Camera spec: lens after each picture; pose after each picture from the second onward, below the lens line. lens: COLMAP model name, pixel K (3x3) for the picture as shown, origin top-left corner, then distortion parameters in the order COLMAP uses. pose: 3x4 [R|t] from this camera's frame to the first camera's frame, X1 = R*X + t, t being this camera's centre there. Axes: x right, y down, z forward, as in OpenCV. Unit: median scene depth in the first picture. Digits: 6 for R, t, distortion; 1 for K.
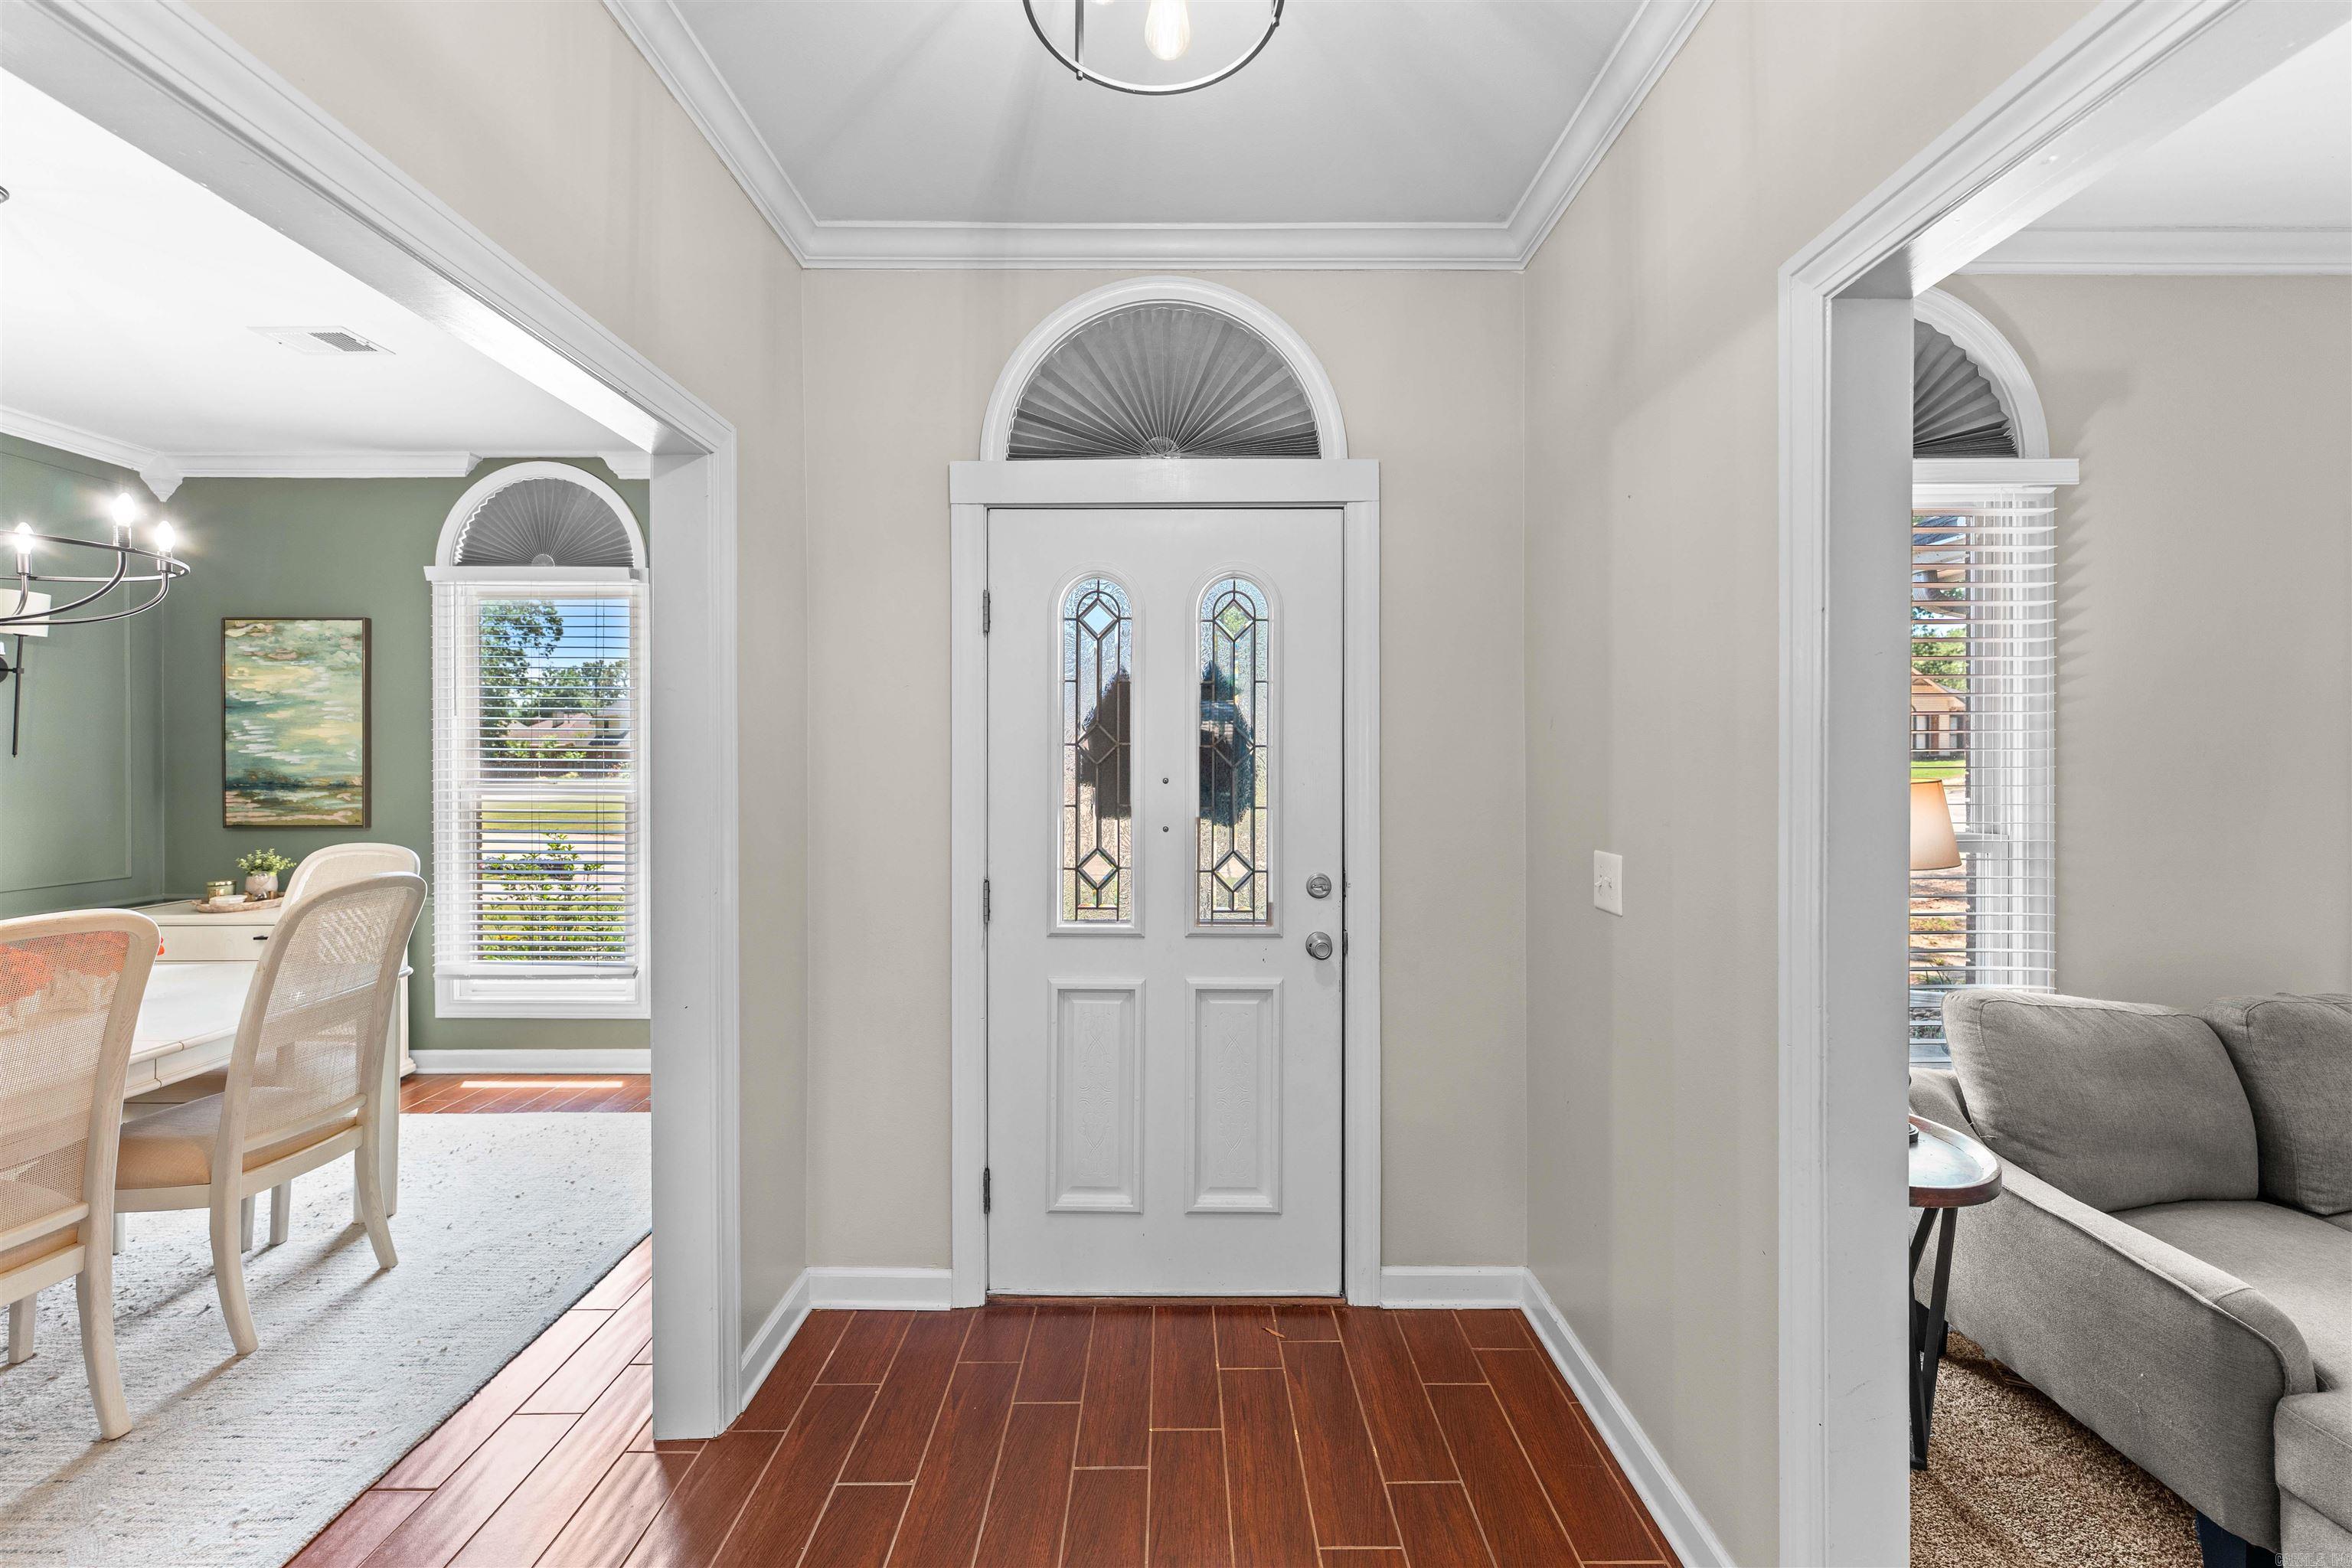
lens RADIAL K [[950.2, 0, 1182.6], [0, 950.2, 757.5], [0, 0, 1]] dist [-0.000045, -0.000147]
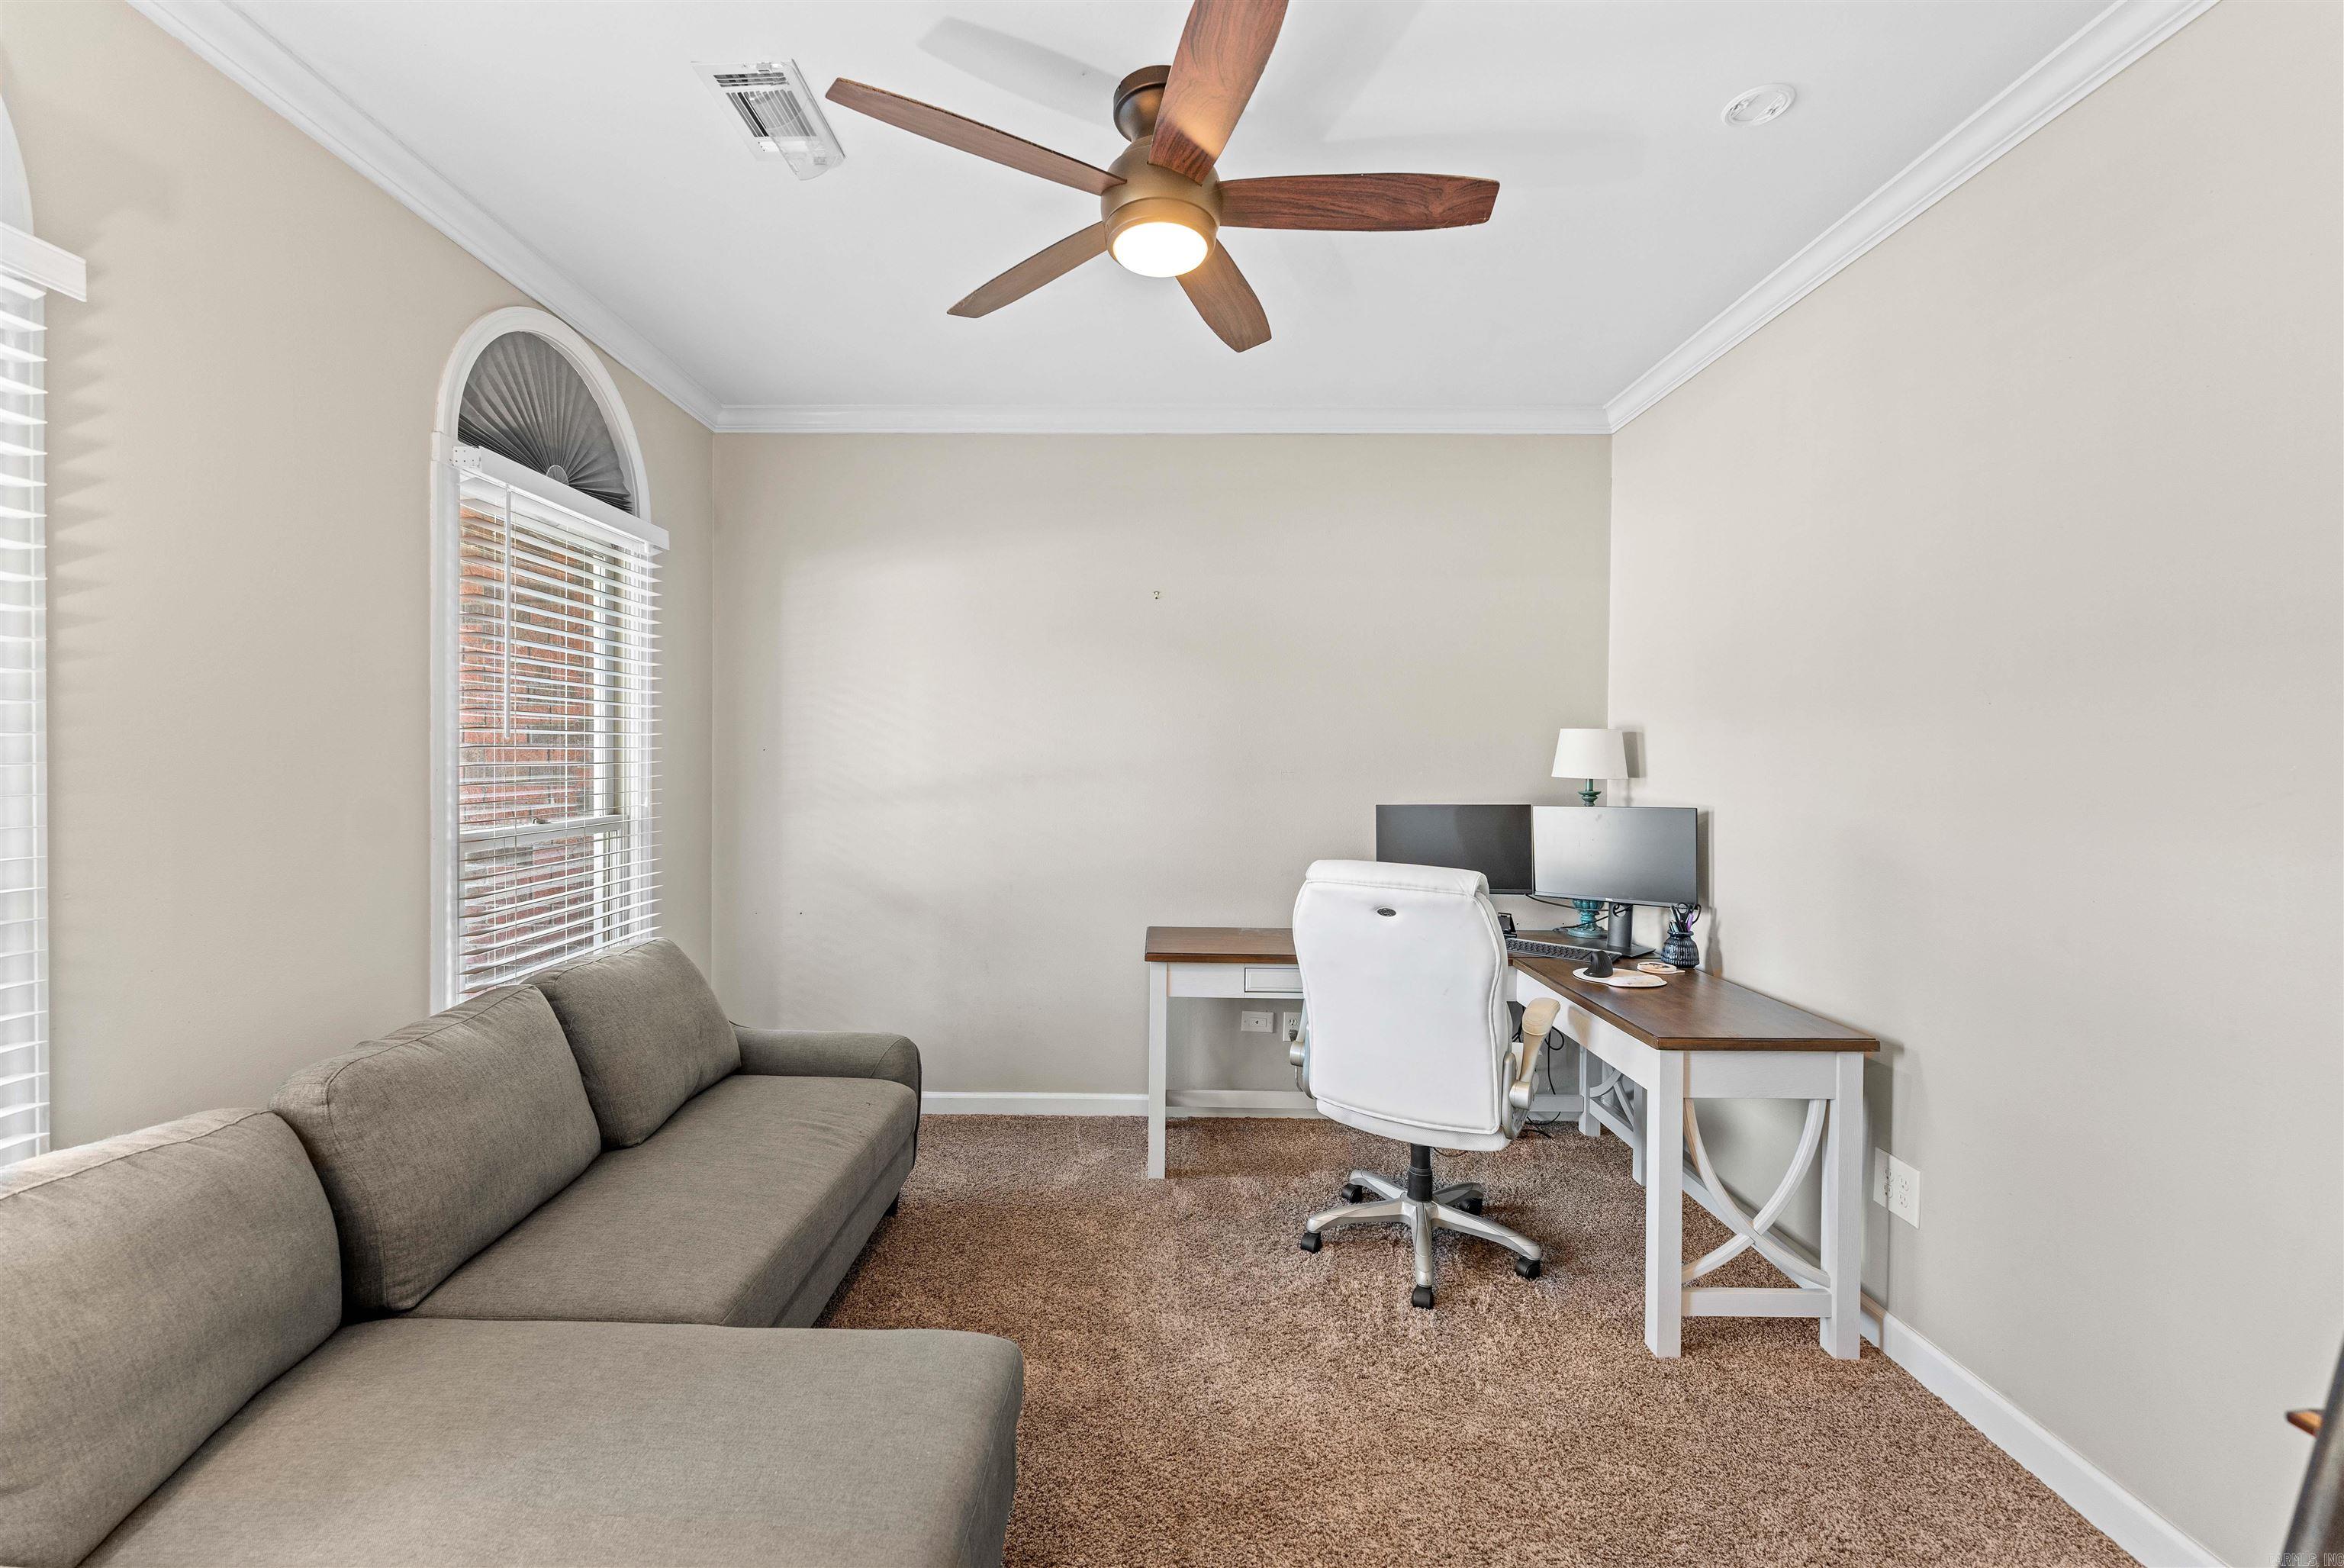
lens RADIAL K [[961.7, 0, 1140.6], [0, 961.7, 770.9], [0, 0, 1]] dist [-0.000167, -0.000127]
pose [[0.019642, -0.011540, 0.999740, 0.184058], [-0.007802, 0.999901, 0.011695, 0.001157], [-0.999777, -0.008029, 0.019550, 0.168796]]
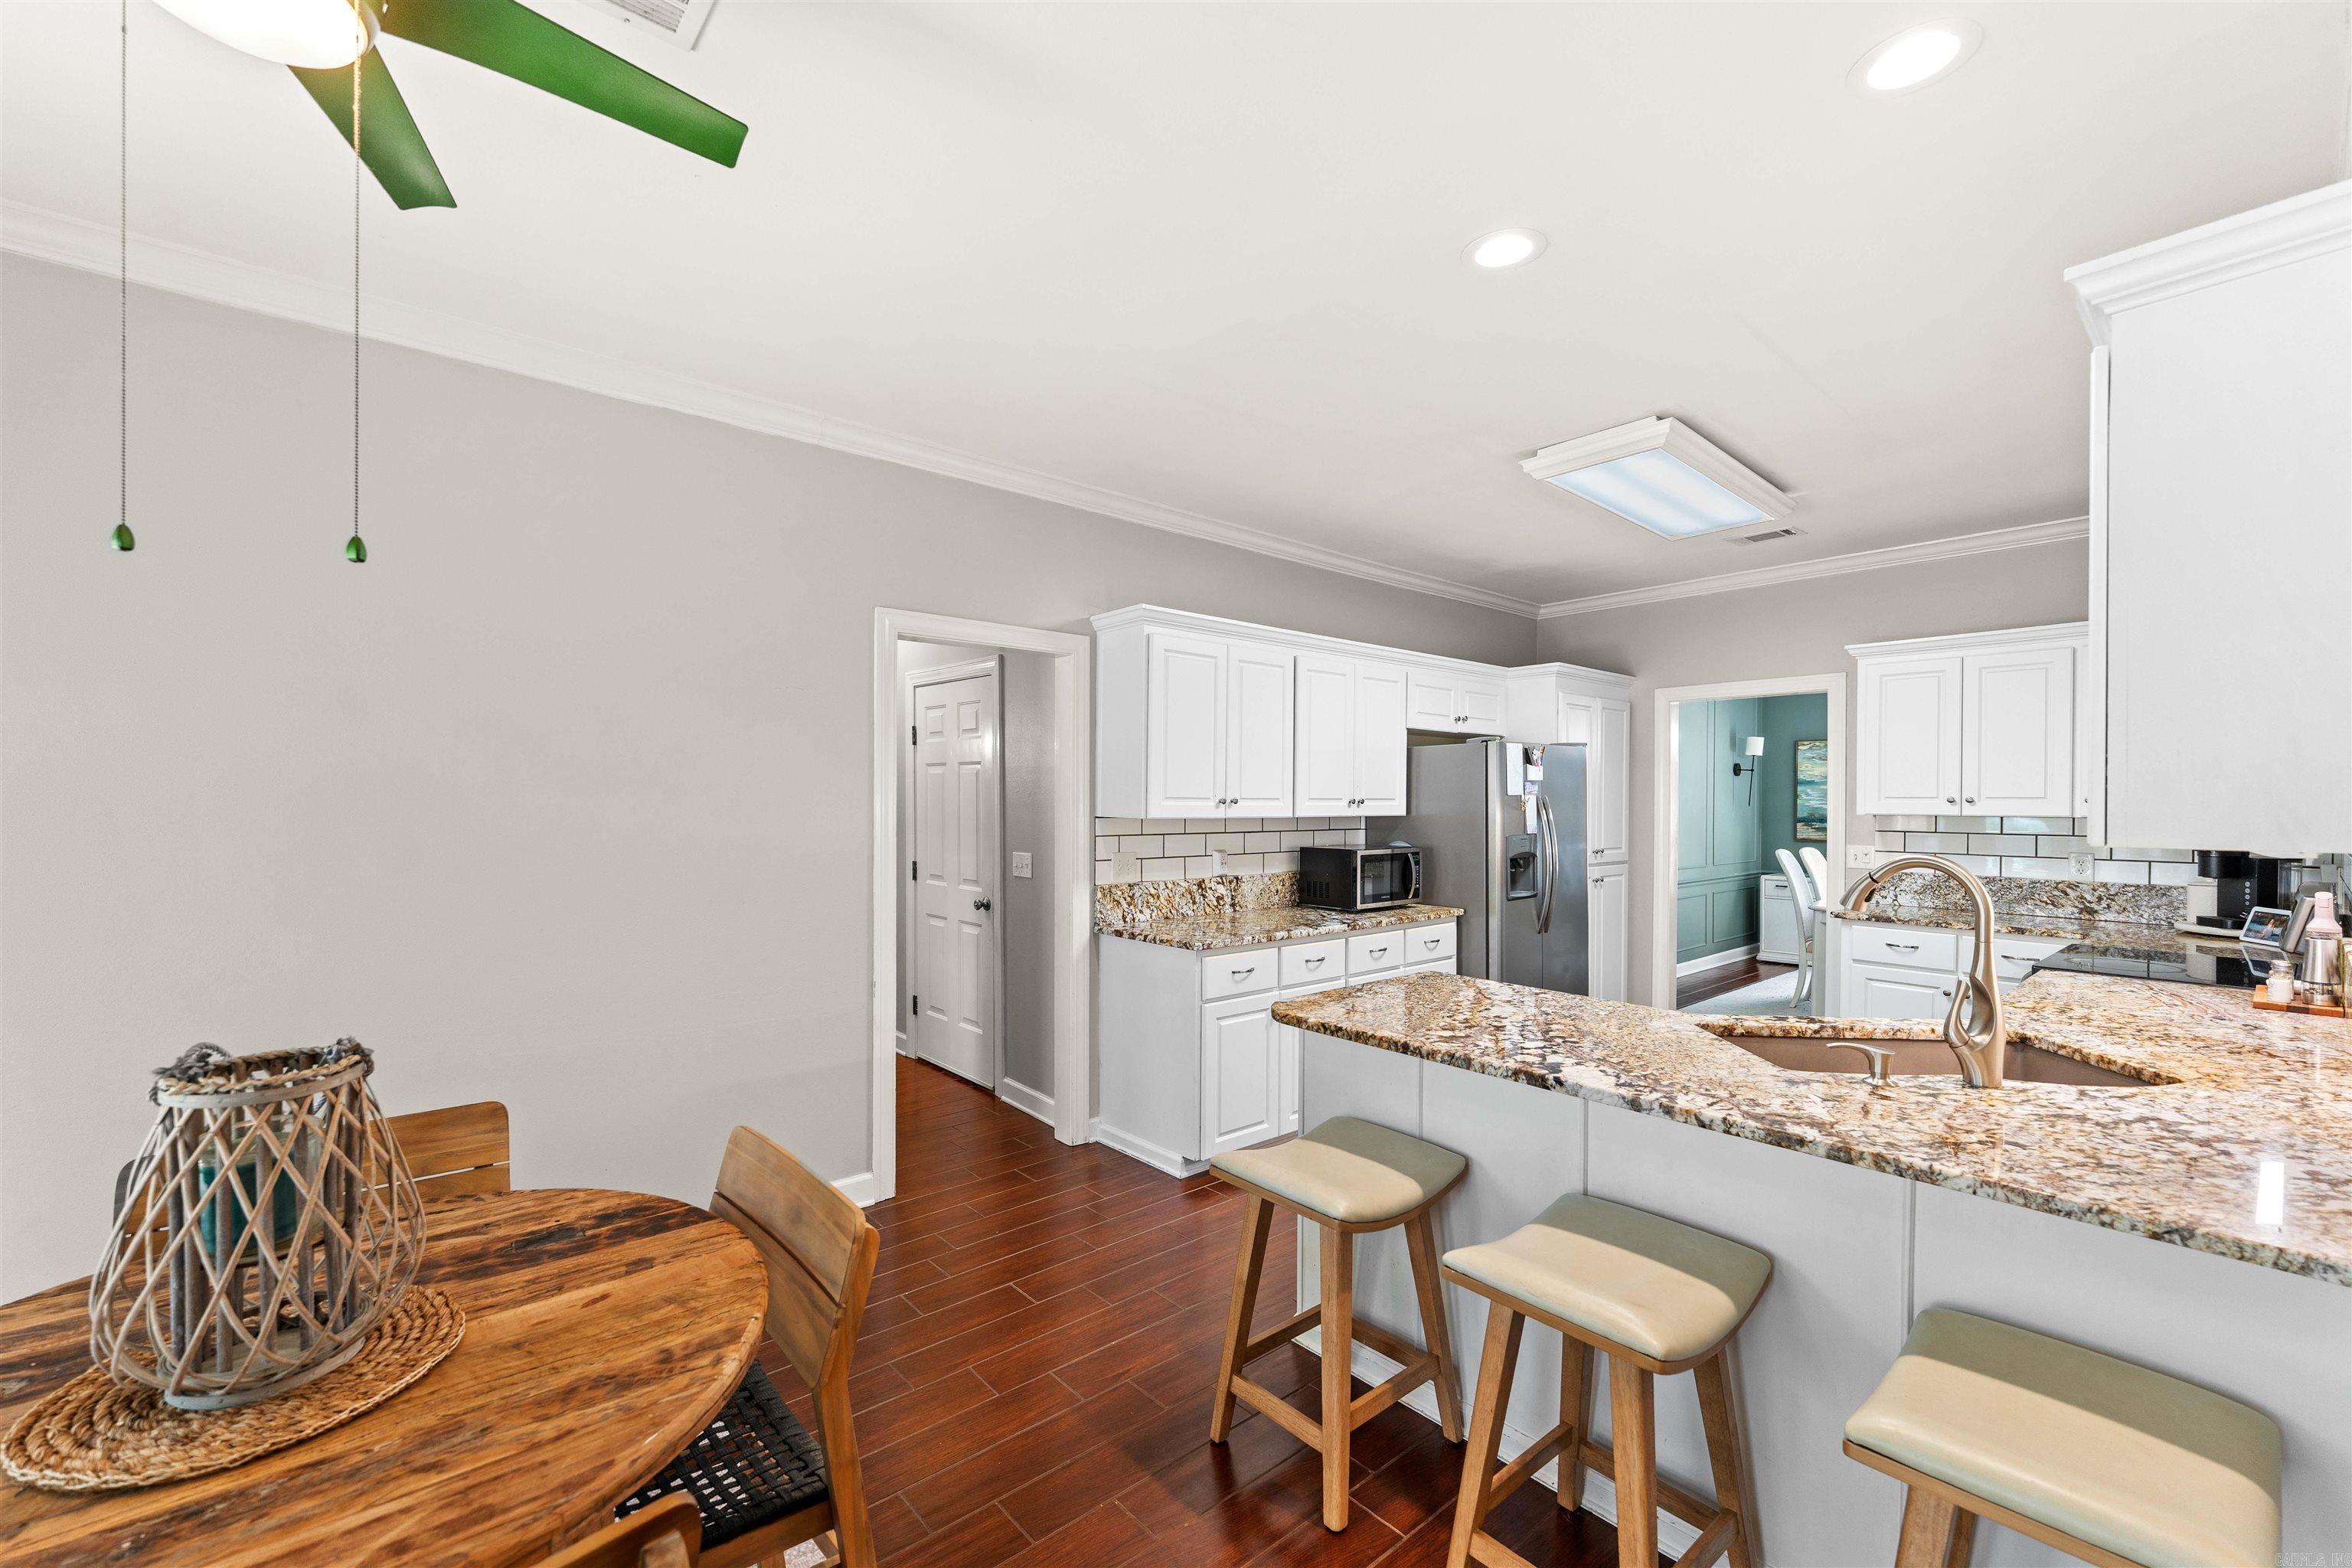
lens RADIAL K [[953.8, 0, 1171.9], [0, 953.8, 804.2], [0, 0, 1]] dist [-0.001895, 0.000162]
pose [[0.651384, 0.008939, -0.758696, -0.322123], [-0.005154, 0.999960, 0.007357, -0.015088], [0.758731, -0.000882, 0.651404, -1.476815]]
